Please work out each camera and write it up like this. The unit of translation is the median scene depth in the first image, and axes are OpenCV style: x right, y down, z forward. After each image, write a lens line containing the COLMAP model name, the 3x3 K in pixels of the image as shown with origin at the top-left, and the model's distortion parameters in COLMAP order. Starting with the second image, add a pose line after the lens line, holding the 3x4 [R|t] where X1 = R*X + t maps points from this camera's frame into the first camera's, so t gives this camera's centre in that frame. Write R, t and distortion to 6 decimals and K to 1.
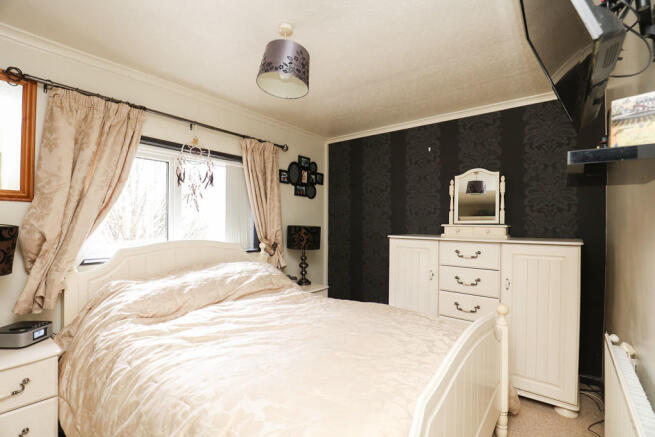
lens RADIAL K [[294.2, 0, 327.5], [0, 294.2, 218.5], [0, 0, 1]] dist [-0.000629, -0.000138]
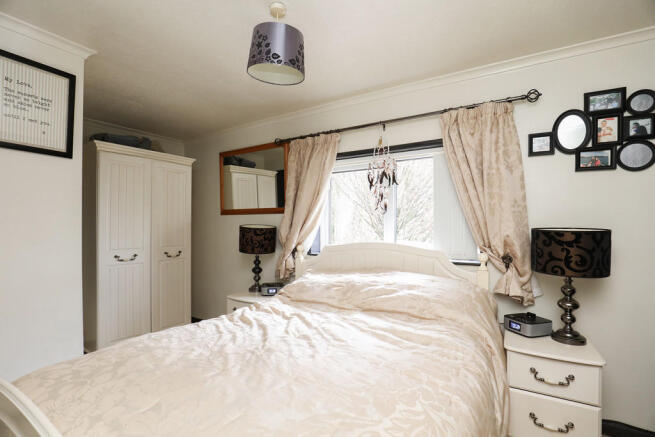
lens RADIAL K [[322.2, 0, 327.5], [0, 322.2, 218.5], [0, 0, 1]] dist [-0.000098, -0.000168]
pose [[0.136752, -0.027167, -0.990233, 0.478537], [0.022255, 0.999456, -0.024347, 0.012333], [0.990355, -0.018708, 0.137282, 0.554095]]
